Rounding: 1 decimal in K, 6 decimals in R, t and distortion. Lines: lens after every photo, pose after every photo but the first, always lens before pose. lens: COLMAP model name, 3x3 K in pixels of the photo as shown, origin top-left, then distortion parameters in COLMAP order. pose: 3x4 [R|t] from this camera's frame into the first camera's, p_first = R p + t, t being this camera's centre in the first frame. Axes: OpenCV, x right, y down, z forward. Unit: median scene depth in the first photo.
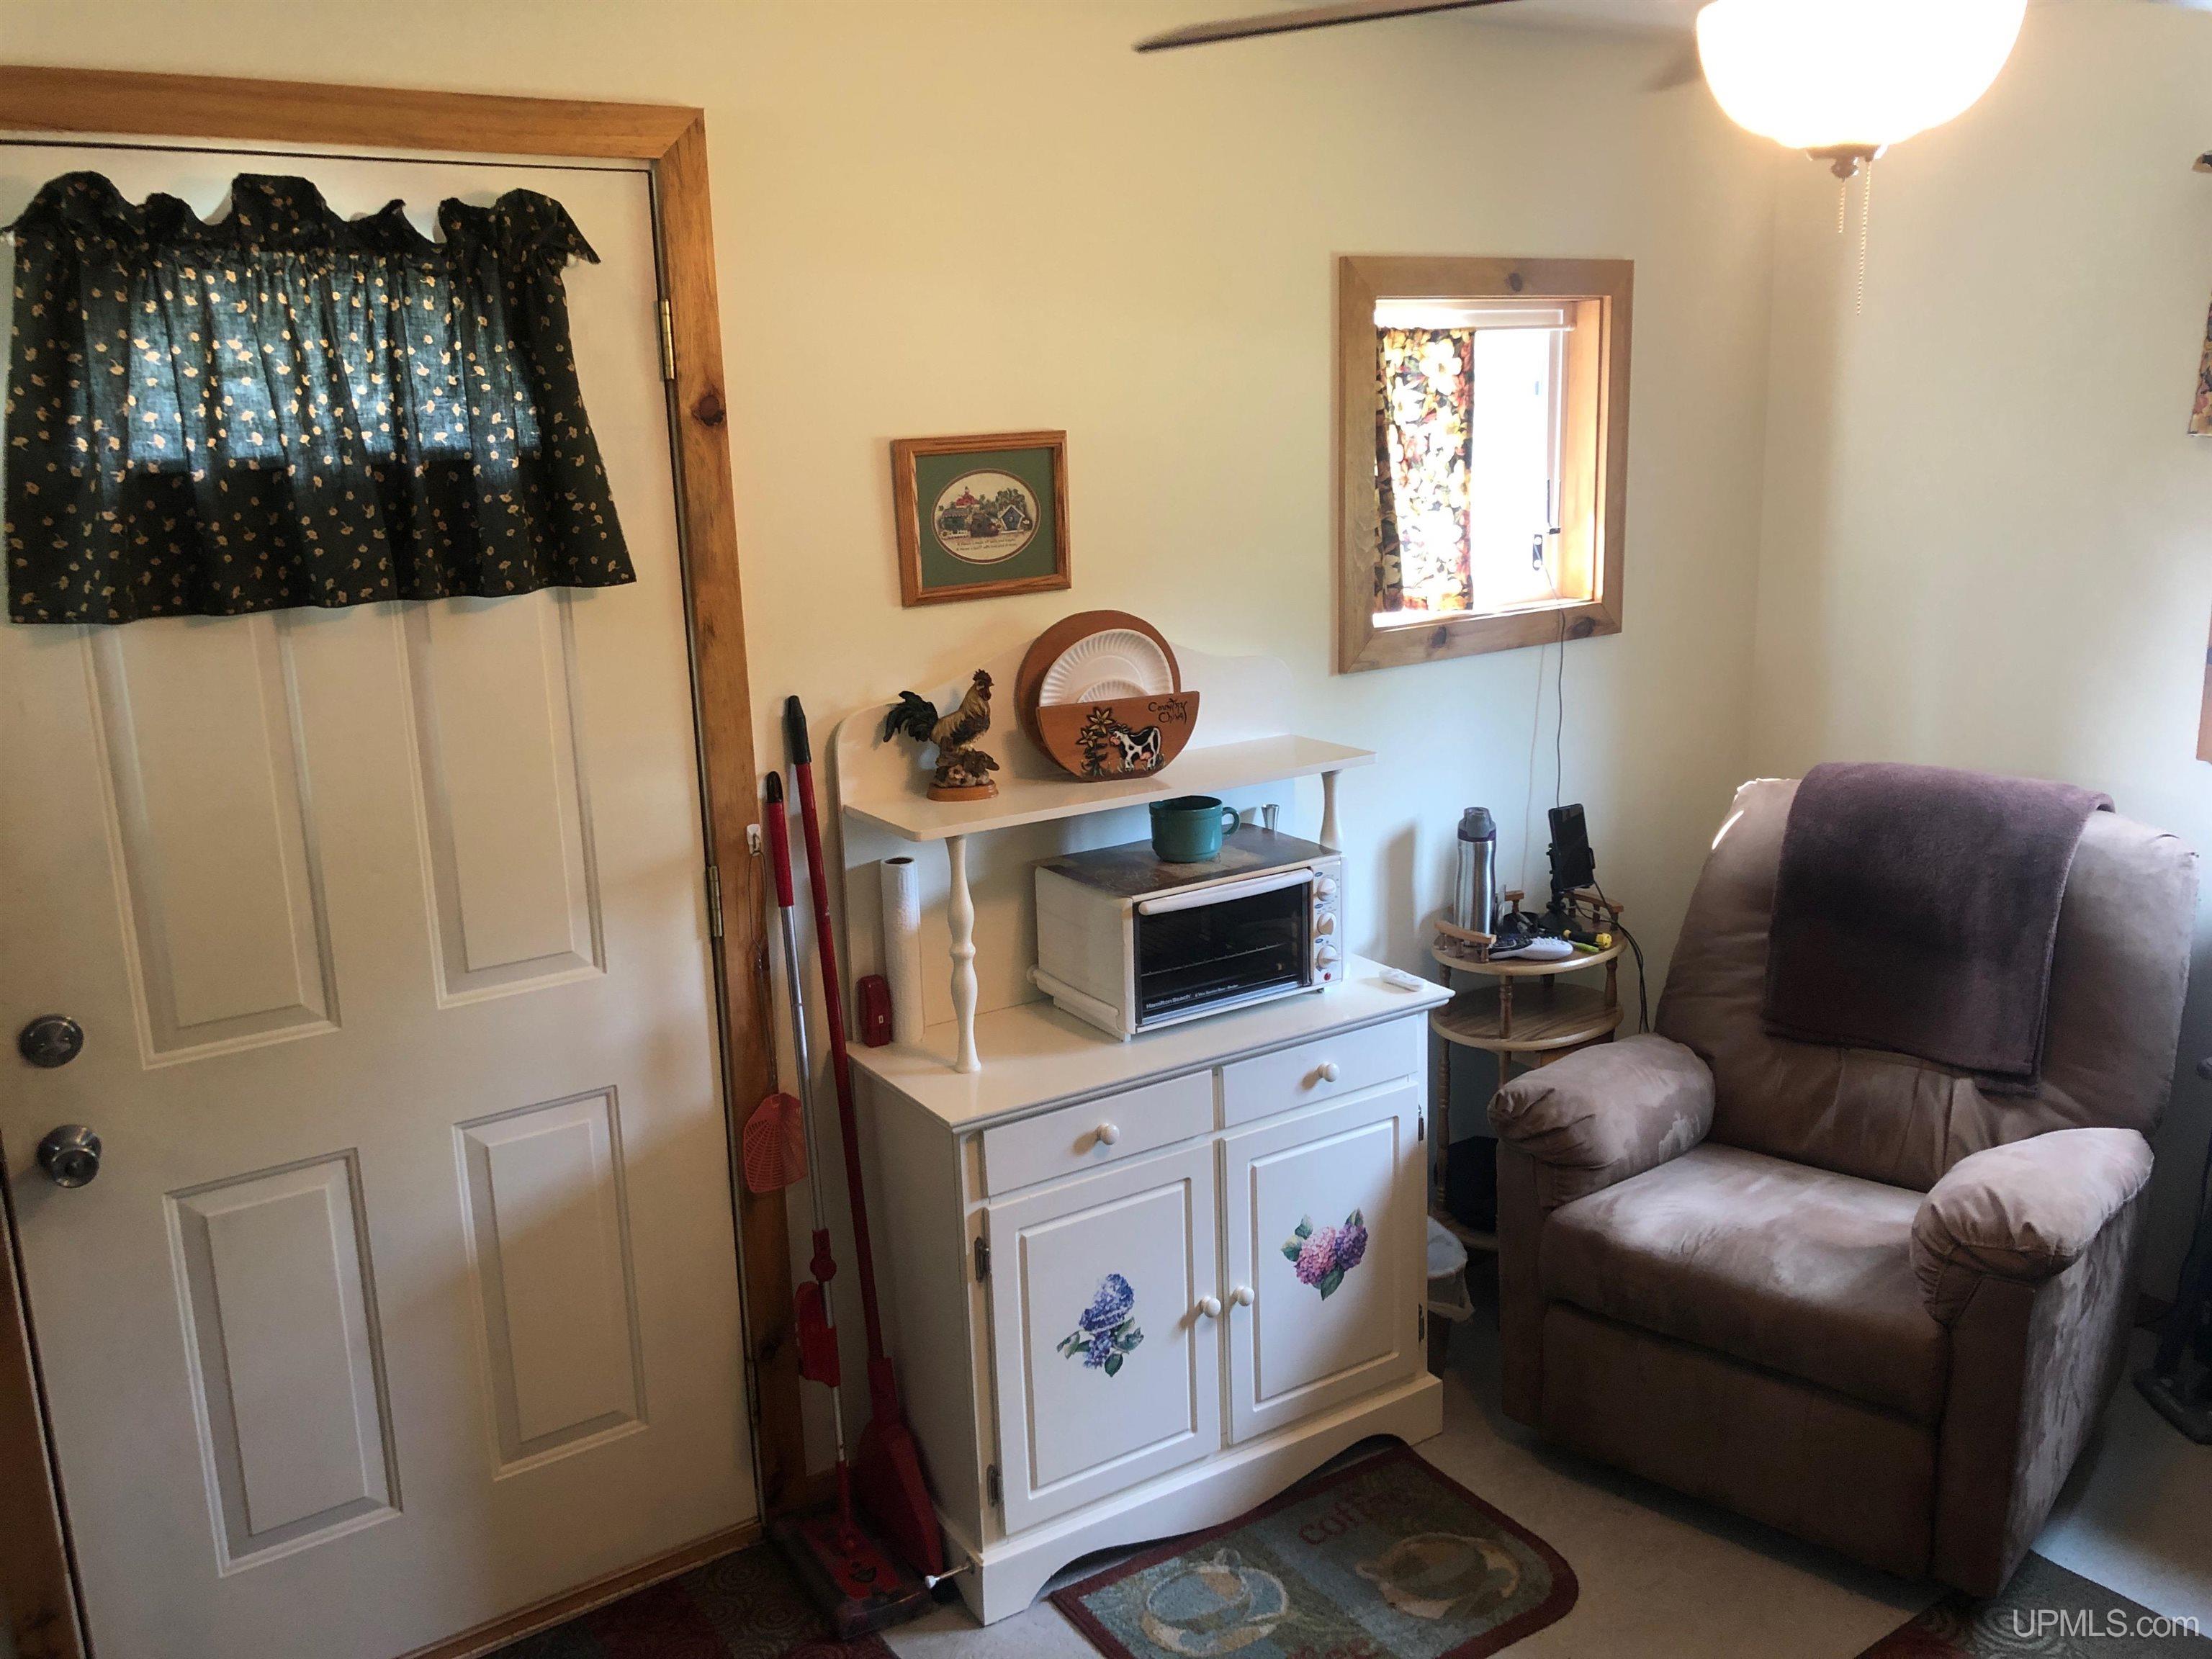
lens RADIAL K [[1727.6, 0, 1106.0], [0, 1727.6, 829.5], [0, 0, 1]] dist [-0.072546, 0.007801]
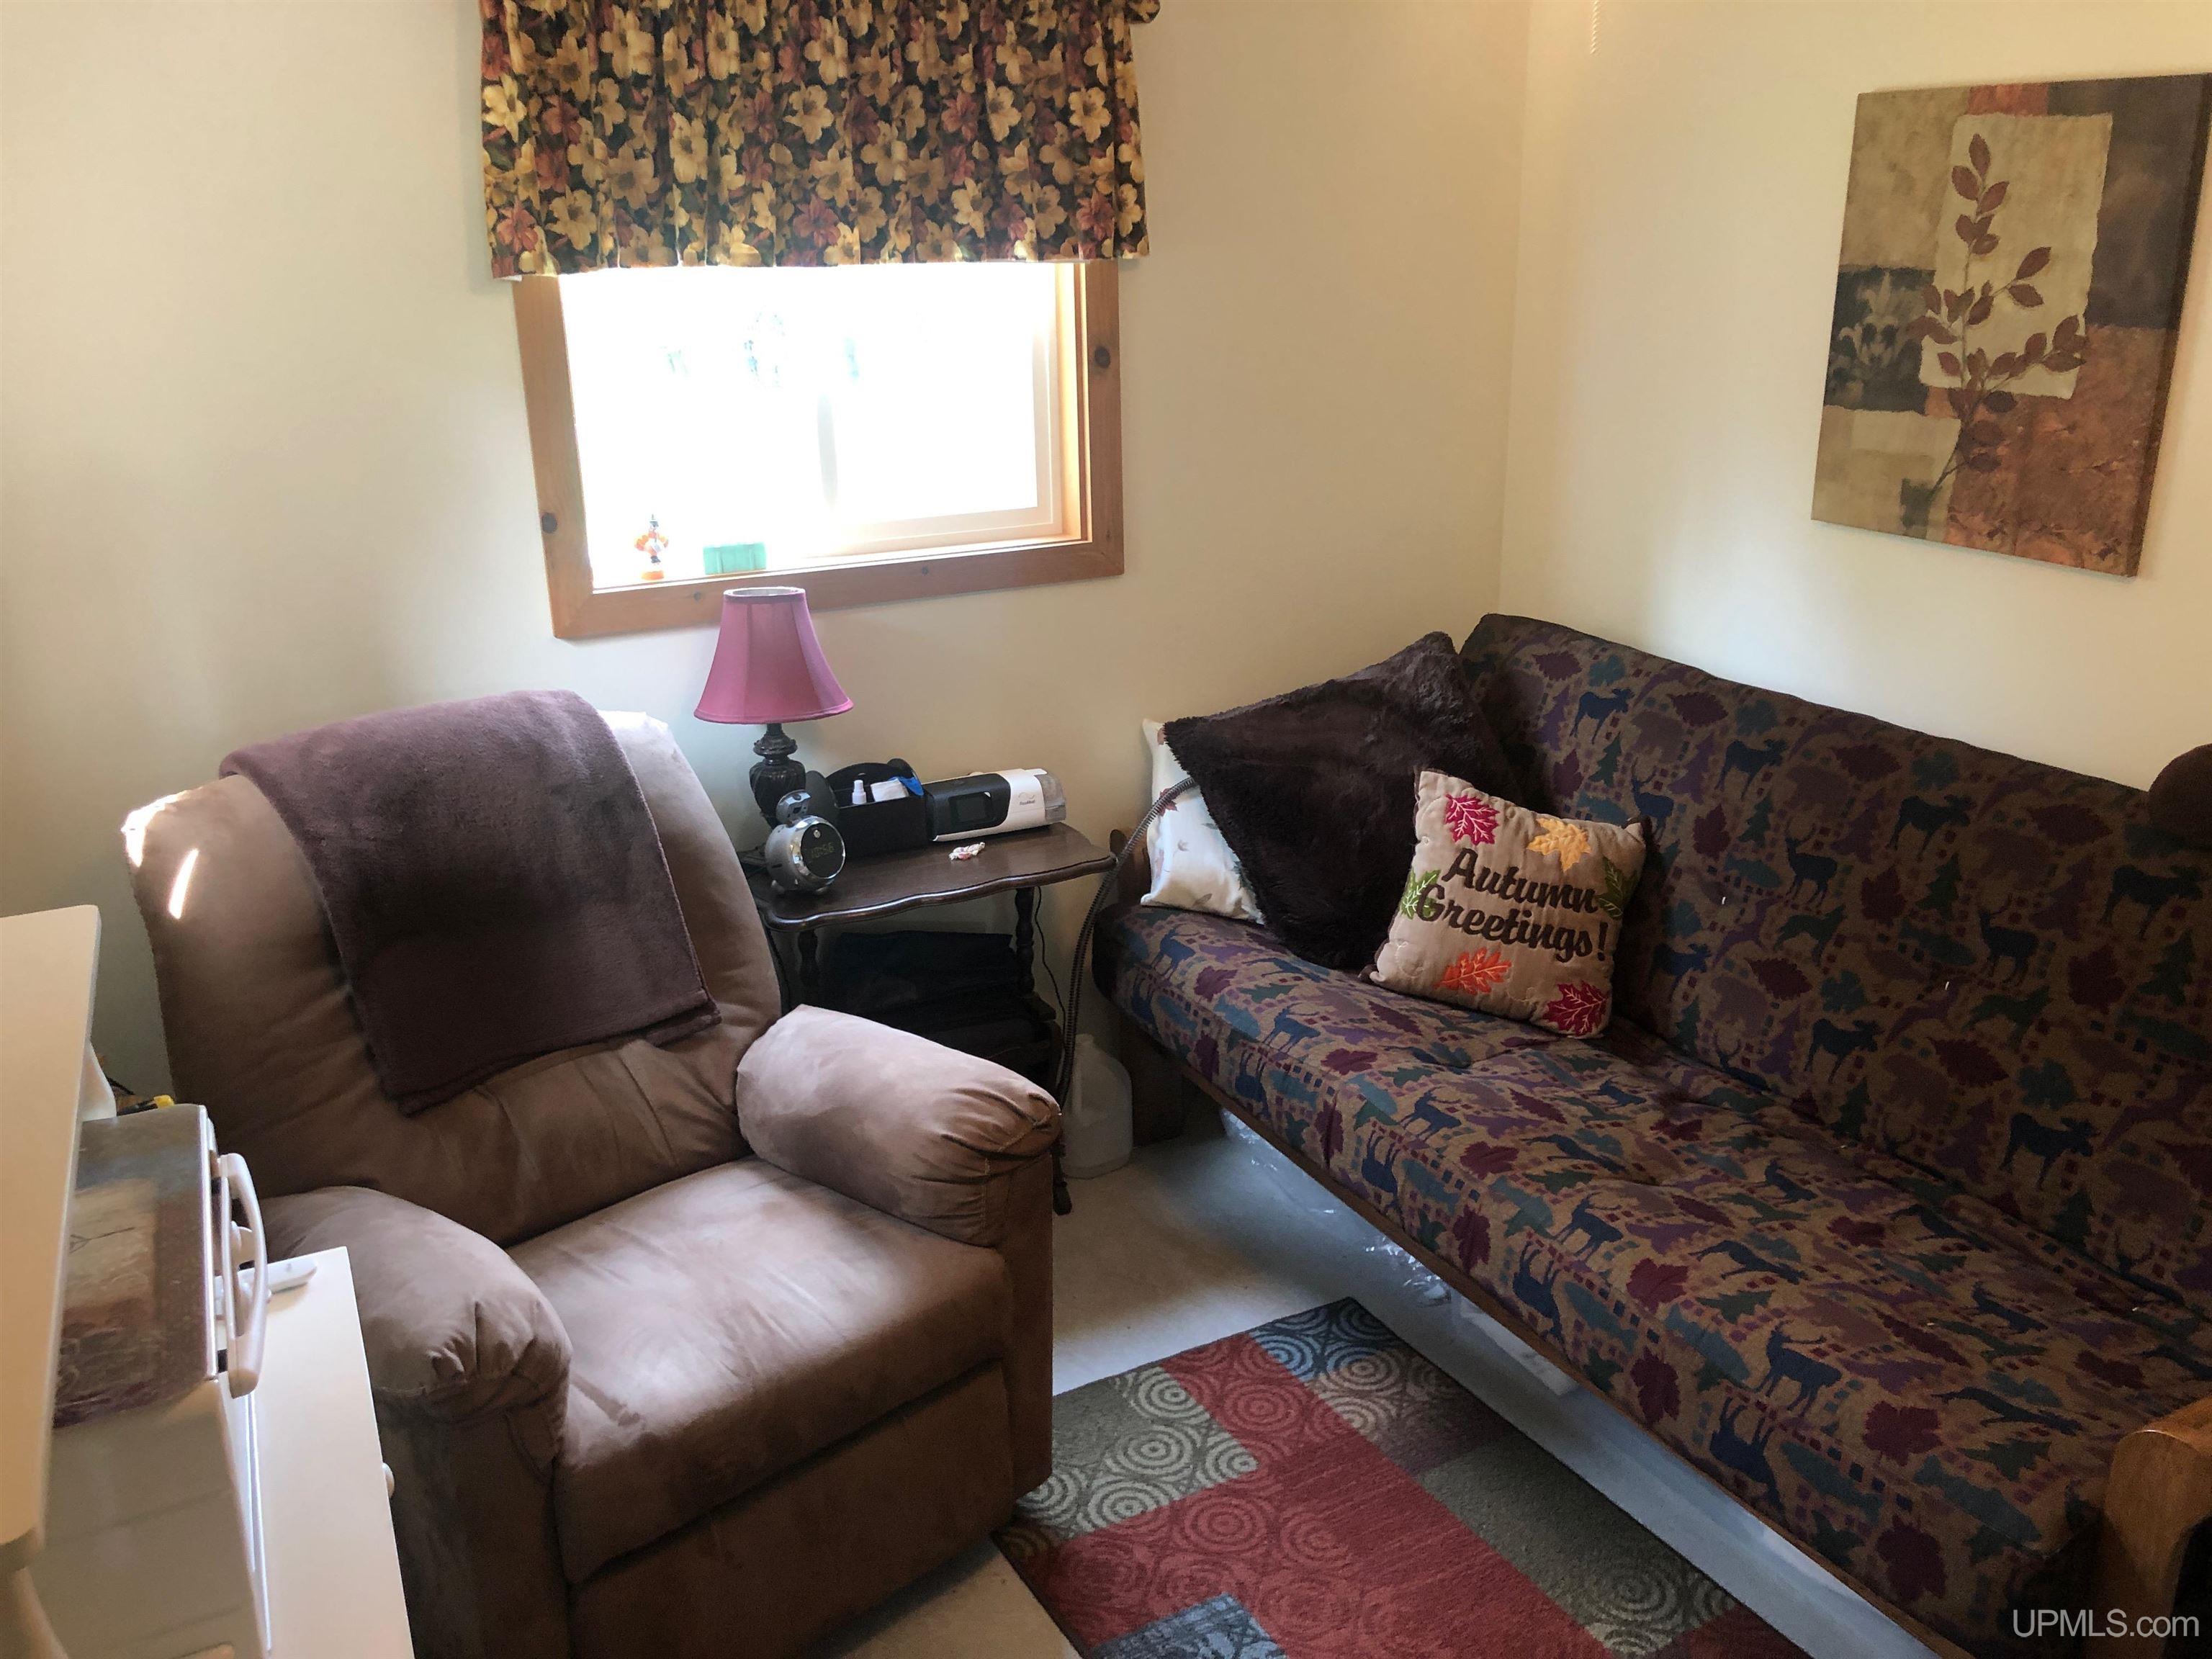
lens RADIAL K [[1727.6, 0, 1106.0], [0, 1727.6, 829.5], [0, 0, 1]] dist [-0.072546, 0.007801]
pose [[0.066015, -0.284309, 0.956457, -0.272770], [0.233355, 0.936366, 0.262230, -0.124570], [-0.970148, 0.205883, 0.128159, 0.638775]]
